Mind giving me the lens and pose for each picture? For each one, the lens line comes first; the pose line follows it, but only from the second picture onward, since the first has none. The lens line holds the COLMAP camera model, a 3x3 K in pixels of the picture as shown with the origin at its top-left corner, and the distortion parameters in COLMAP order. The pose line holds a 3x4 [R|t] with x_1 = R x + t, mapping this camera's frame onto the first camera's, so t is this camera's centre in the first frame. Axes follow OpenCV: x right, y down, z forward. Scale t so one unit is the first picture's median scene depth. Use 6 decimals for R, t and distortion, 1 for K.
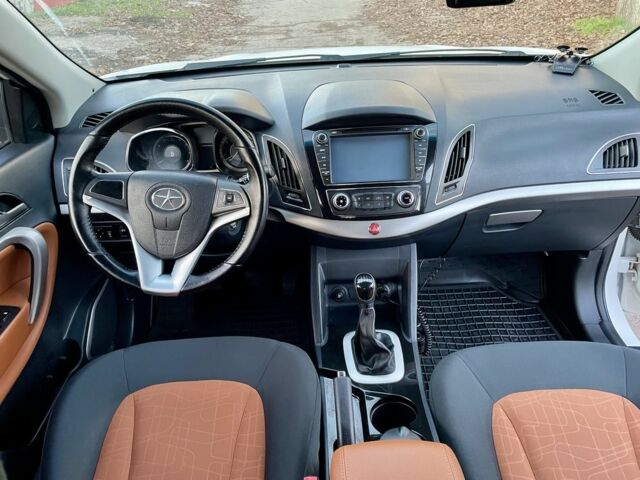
lens RADIAL K [[480.9, 0, 320.0], [0, 480.9, 240.0], [0, 0, 1]] dist [0.087037, -0.107953]
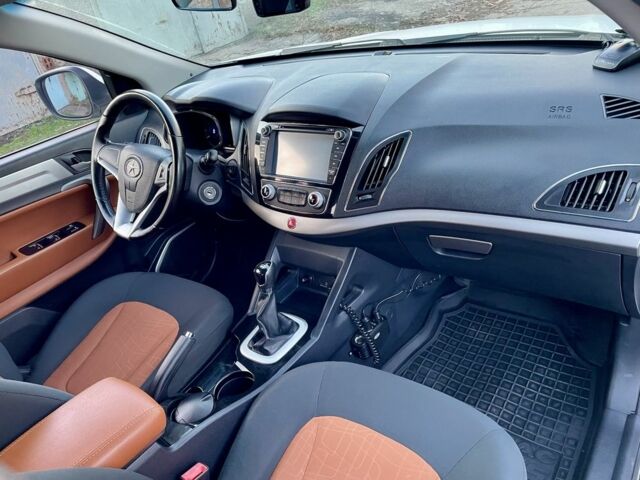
lens RADIAL K [[480.9, 0, 320.0], [0, 480.9, 240.0], [0, 0, 1]] dist [0.087037, -0.107953]
pose [[0.788955, 0.222953, -0.572574, 0.759380], [-0.177058, 0.974813, 0.135610, -0.137795], [0.588388, -0.005612, 0.808560, 0.188780]]
